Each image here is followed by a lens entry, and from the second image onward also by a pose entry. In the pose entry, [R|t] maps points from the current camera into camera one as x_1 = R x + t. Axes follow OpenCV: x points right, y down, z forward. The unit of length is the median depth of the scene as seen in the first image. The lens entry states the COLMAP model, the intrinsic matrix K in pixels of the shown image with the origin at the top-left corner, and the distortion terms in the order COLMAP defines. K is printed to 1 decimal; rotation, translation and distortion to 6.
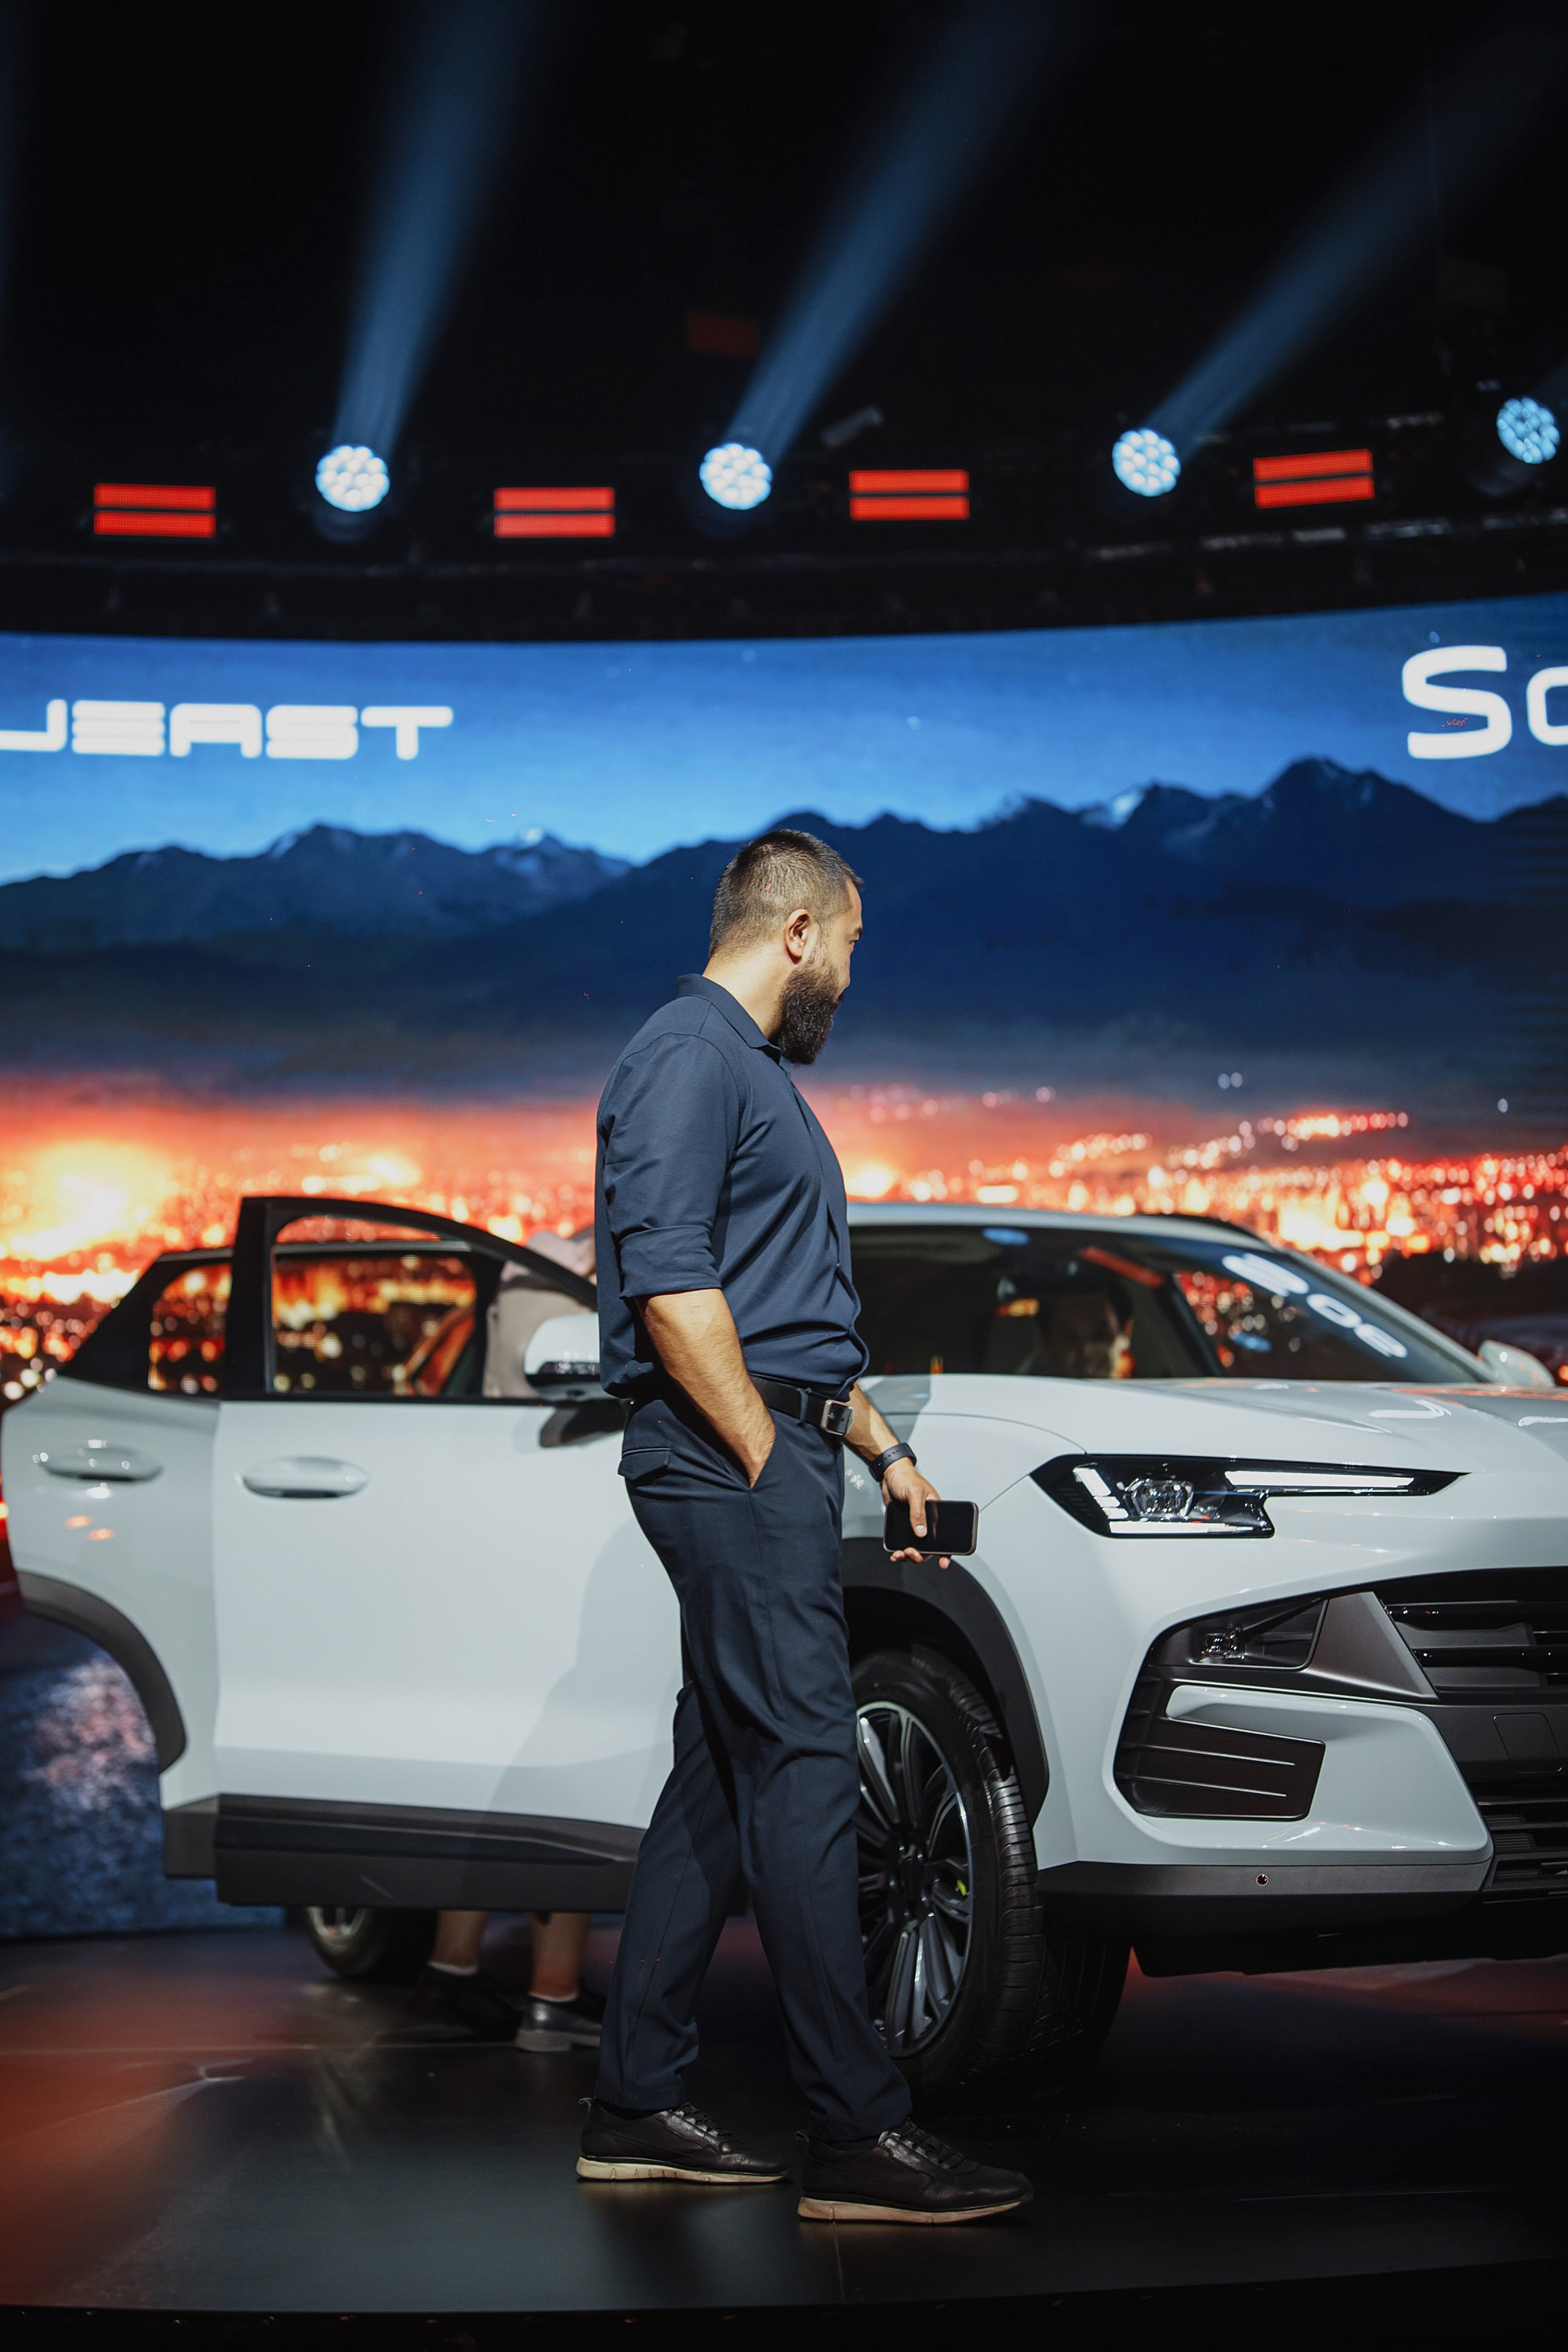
lens RADIAL K [[3448.8, 0, 783.7], [0, 3448.8, 1178.9], [0, 0, 1]] dist [-0.021660, 0.013196]
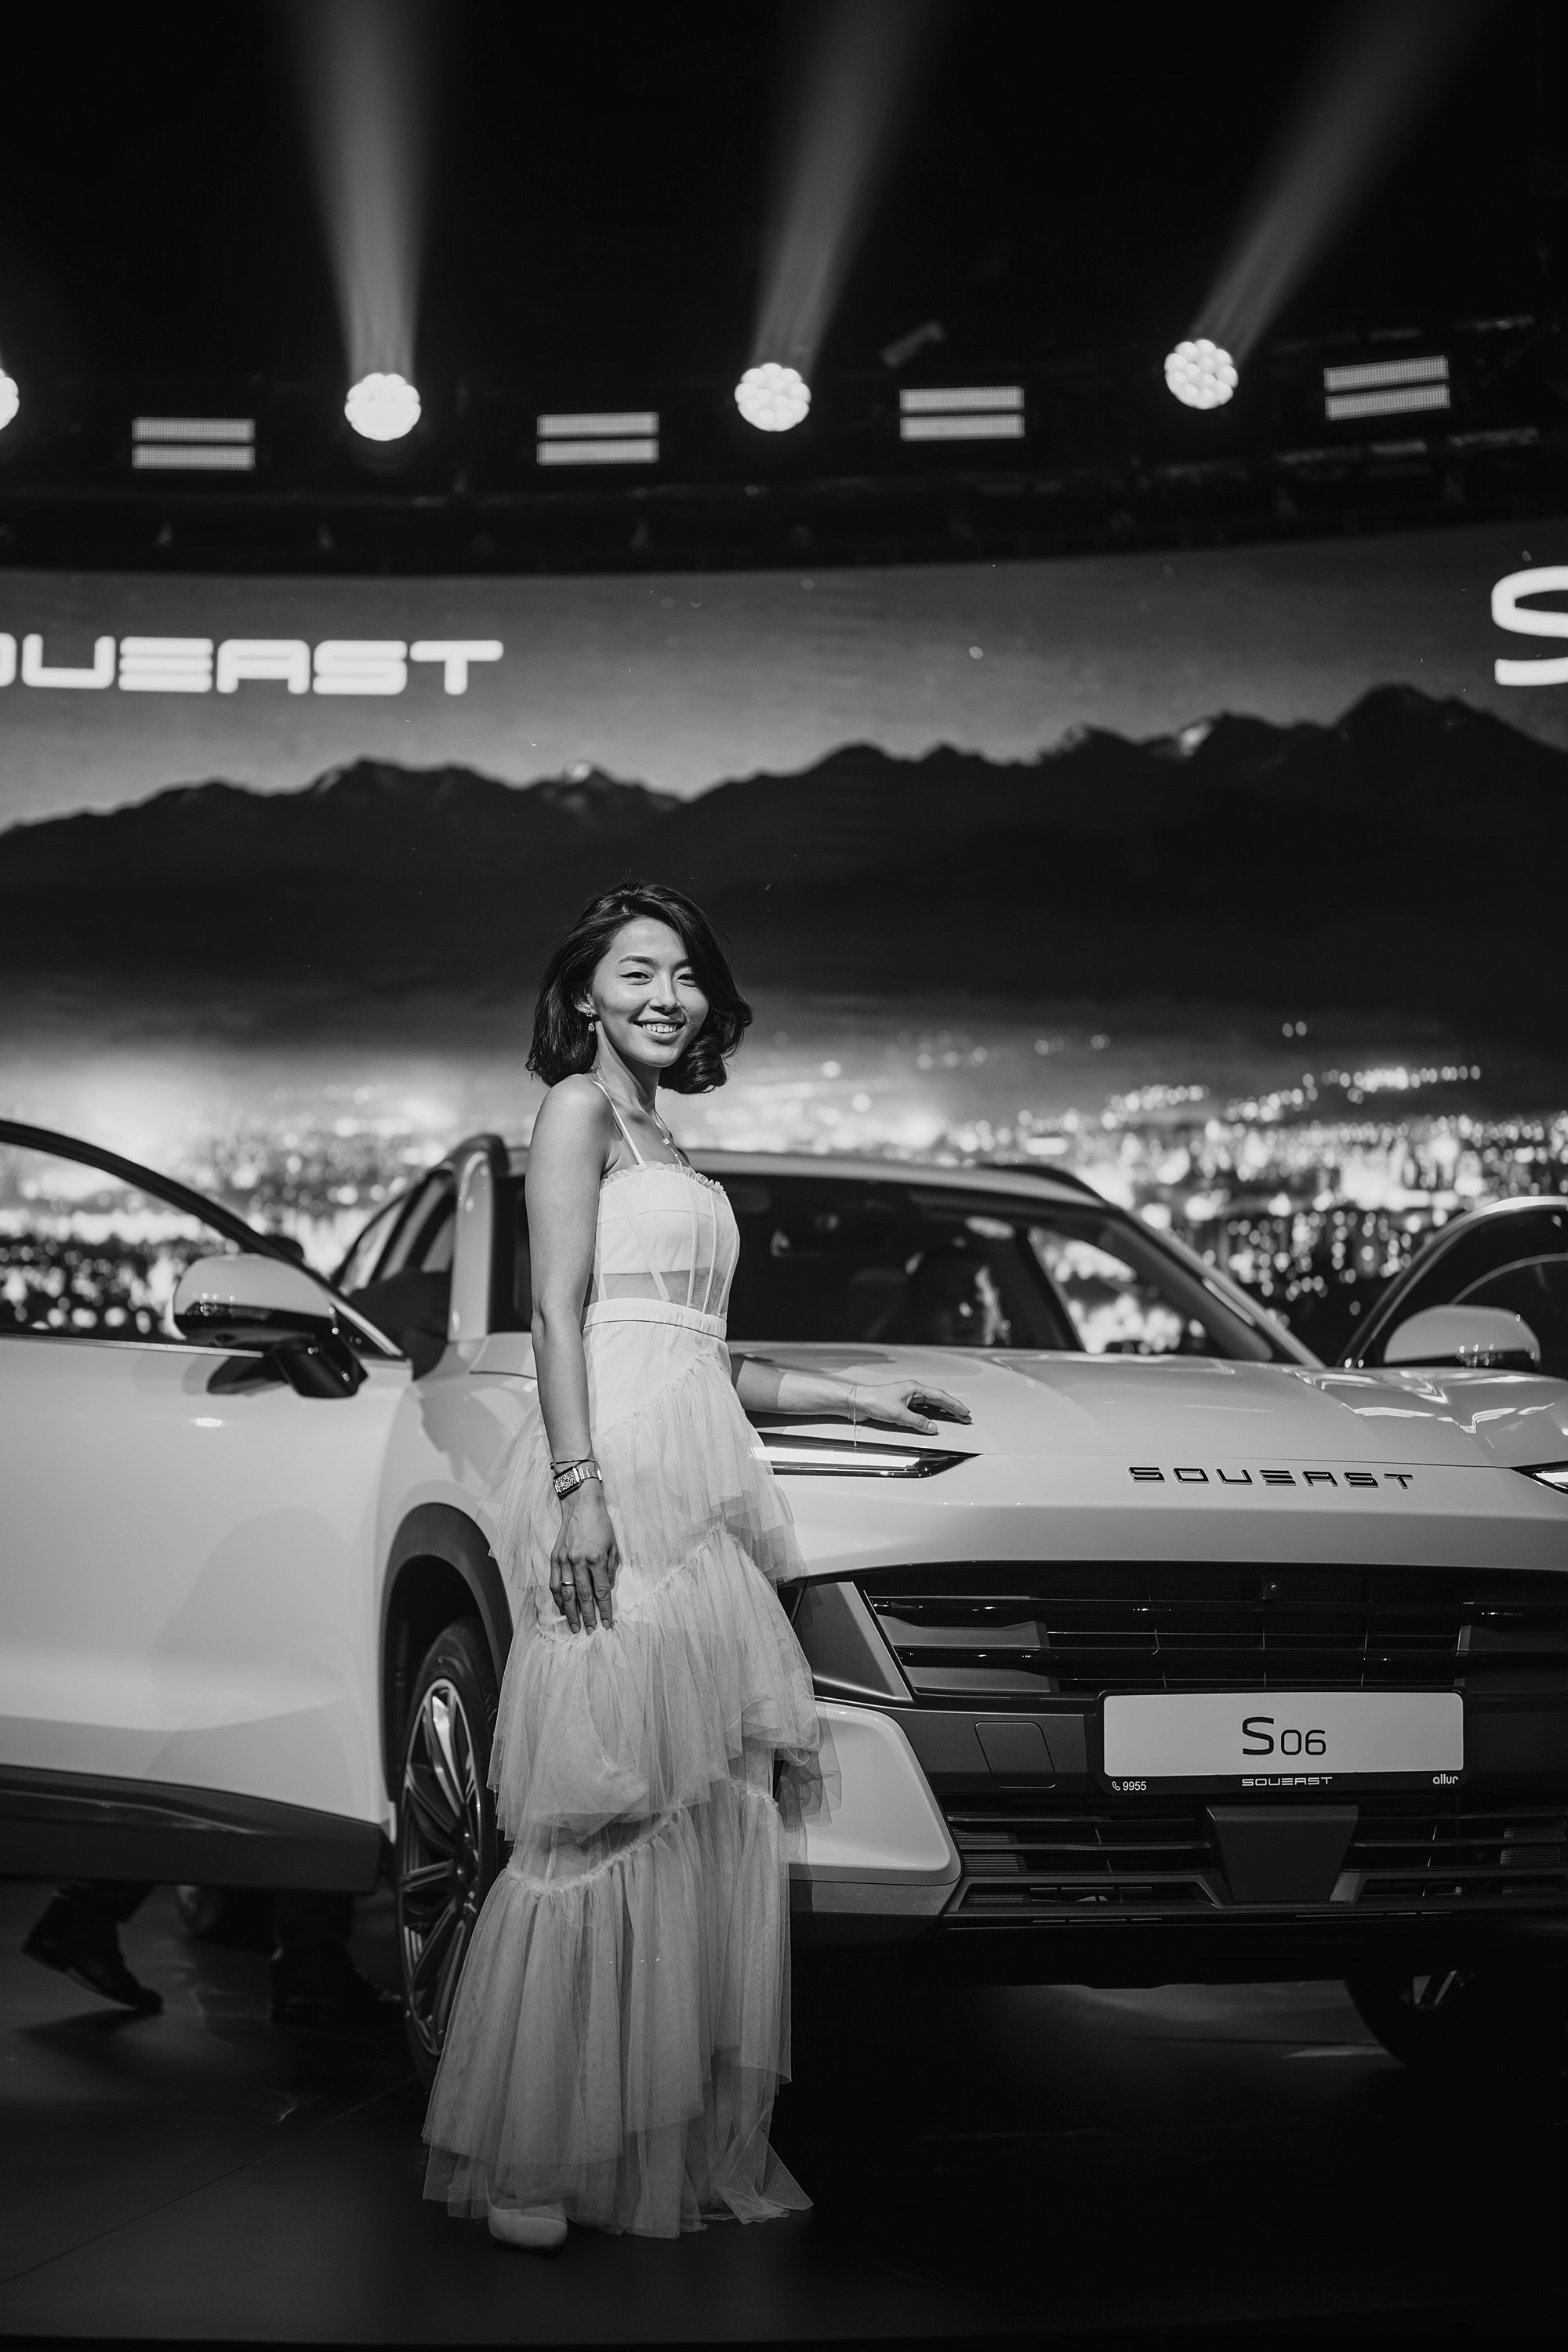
lens RADIAL K [[3452.7, 0, 763.5], [0, 3452.7, 1172.9], [0, 0, 1]] dist [-0.034855, -0.024622]
pose [[0.987730, 0.014650, -0.155485, 0.135029], [-0.012715, 0.999829, 0.013435, -0.000062], [0.155656, -0.011293, 0.987747, 0.045581]]
